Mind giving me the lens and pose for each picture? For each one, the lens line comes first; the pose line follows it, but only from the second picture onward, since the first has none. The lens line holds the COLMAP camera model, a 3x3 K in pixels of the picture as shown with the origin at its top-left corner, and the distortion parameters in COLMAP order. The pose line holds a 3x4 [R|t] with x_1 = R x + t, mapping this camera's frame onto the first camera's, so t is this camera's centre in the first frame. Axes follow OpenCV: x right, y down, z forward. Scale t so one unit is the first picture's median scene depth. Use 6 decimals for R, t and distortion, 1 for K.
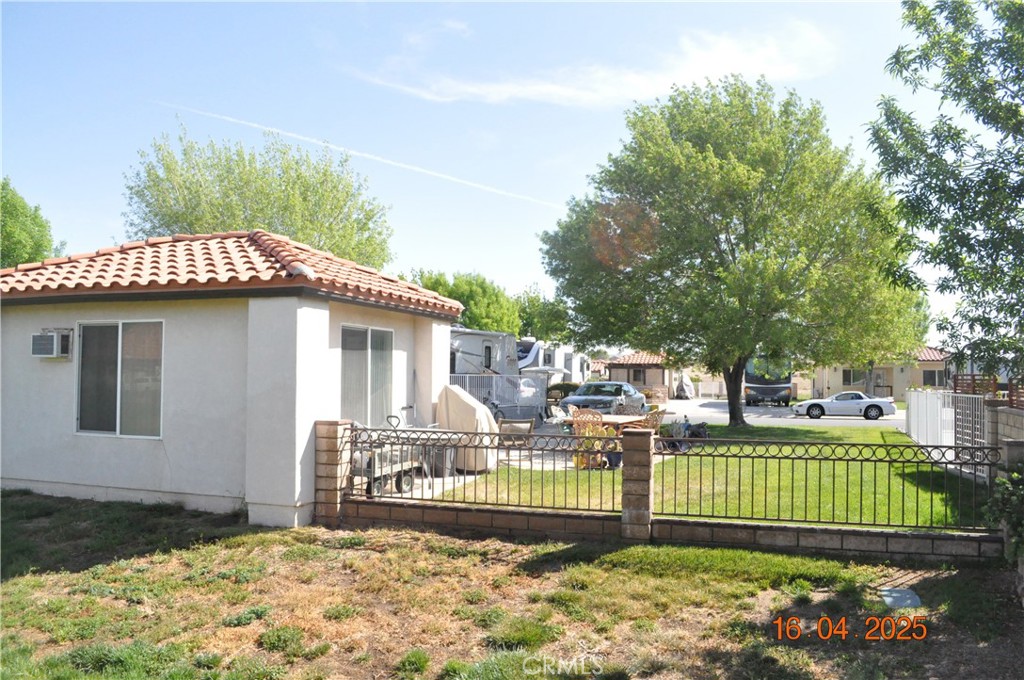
lens RADIAL K [[804.3, 0, 513.8], [0, 804.3, 343.5], [0, 0, 1]] dist [-0.086486, 0.016063]
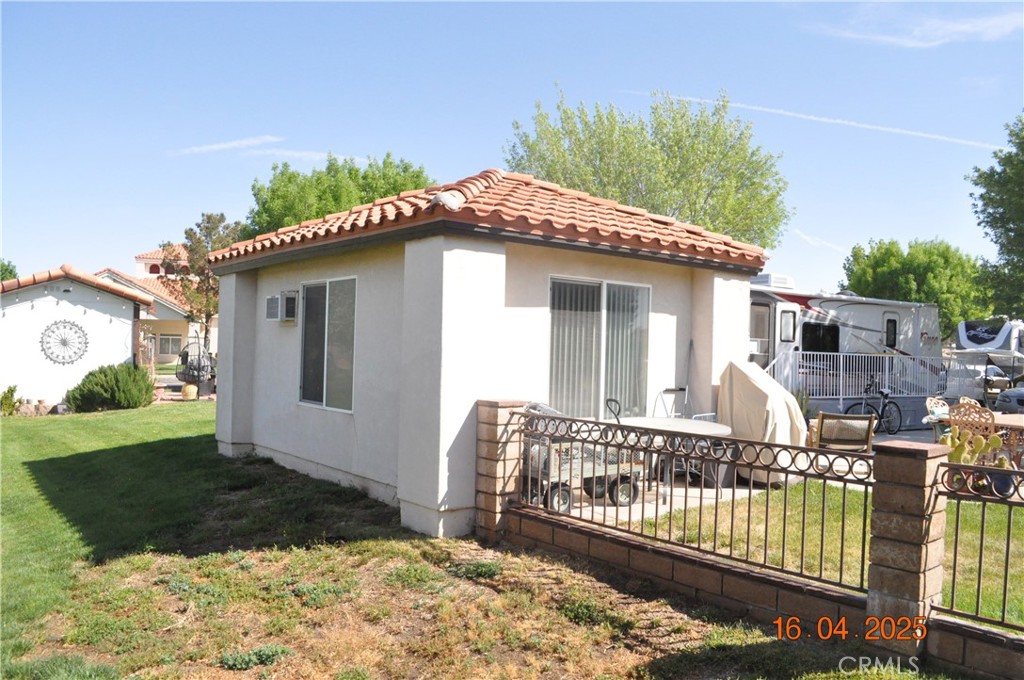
lens RADIAL K [[804.3, 0, 519.0], [0, 804.3, 345.9], [0, 0, 1]] dist [-0.086486, 0.016063]
pose [[0.841884, 0.013532, -0.539489, 0.166211], [-0.000759, 0.999714, 0.023891, 0.023428], [0.539658, -0.019704, 0.841654, 0.329317]]
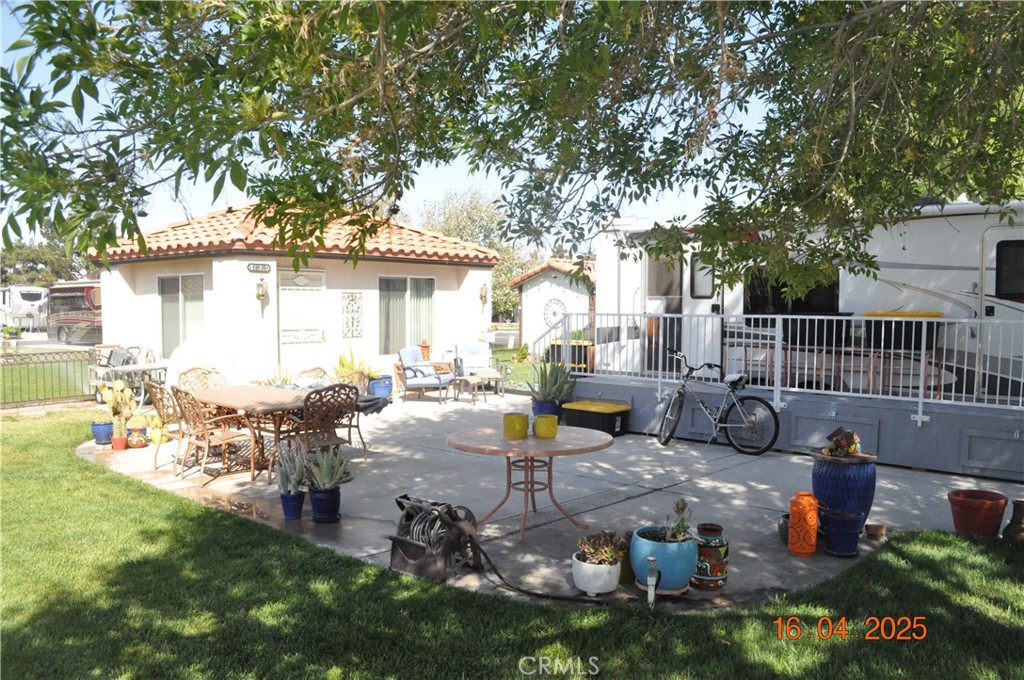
lens RADIAL K [[804.3, 0, 512.6], [0, 804.3, 356.8], [0, 0, 1]] dist [-0.086486, 0.016063]
pose [[-0.341718, 0.056614, -0.938096, 0.788187], [0.033935, 0.998276, 0.047885, 0.066307], [0.939190, -0.015471, -0.343050, 1.929446]]
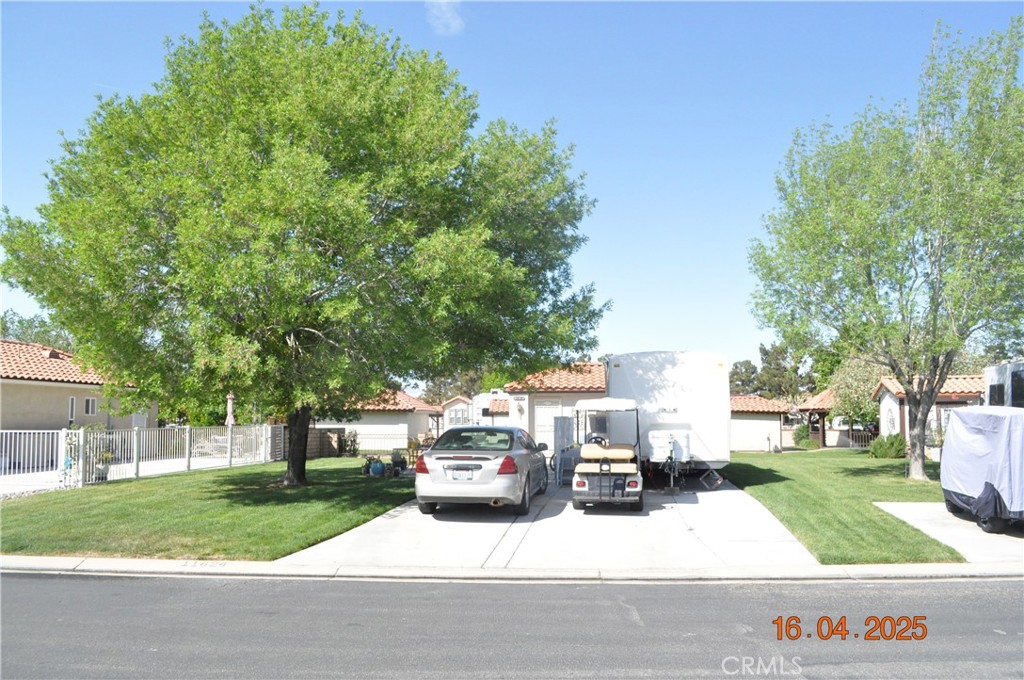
lens RADIAL K [[804.3, 0, 523.9], [0, 804.3, 360.0], [0, 0, 1]] dist [-0.086486, 0.016063]
pose [[-0.965251, -0.023003, -0.260310, 0.547216], [0.006281, 0.993789, -0.111106, 0.150665], [0.261249, -0.108880, -0.959111, 3.725349]]
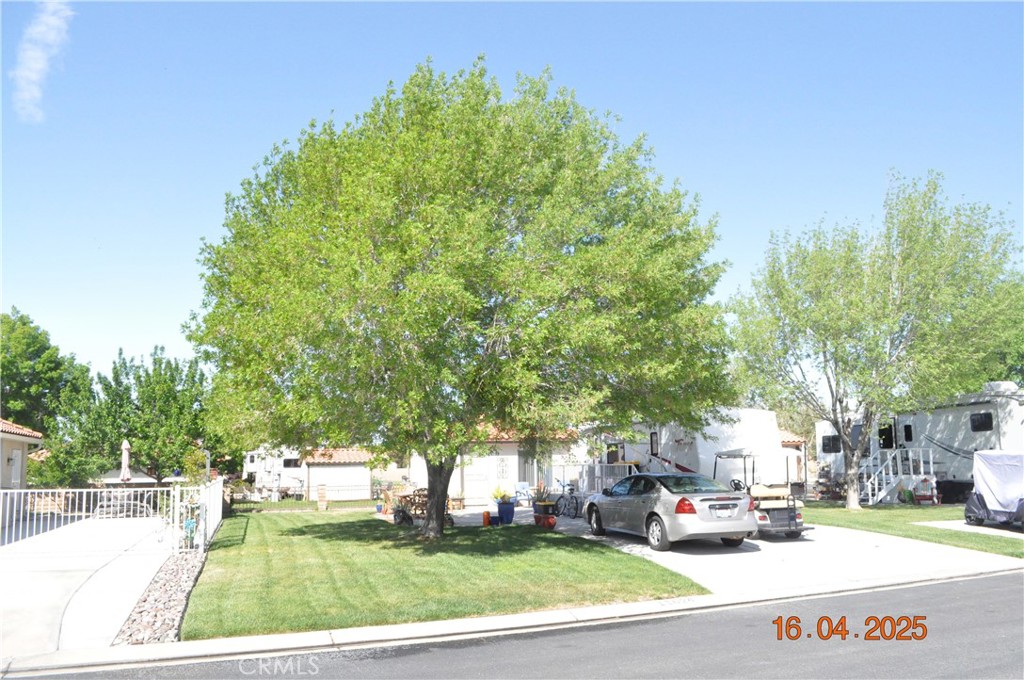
lens RADIAL K [[804.3, 0, 519.2], [0, 804.3, 349.1], [0, 0, 1]] dist [-0.086486, 0.016063]
pose [[-0.763421, -0.084820, -0.640308, 1.440225], [0.038198, 0.983676, -0.175848, 0.137637], [0.644771, -0.158705, -0.747719, 3.409759]]
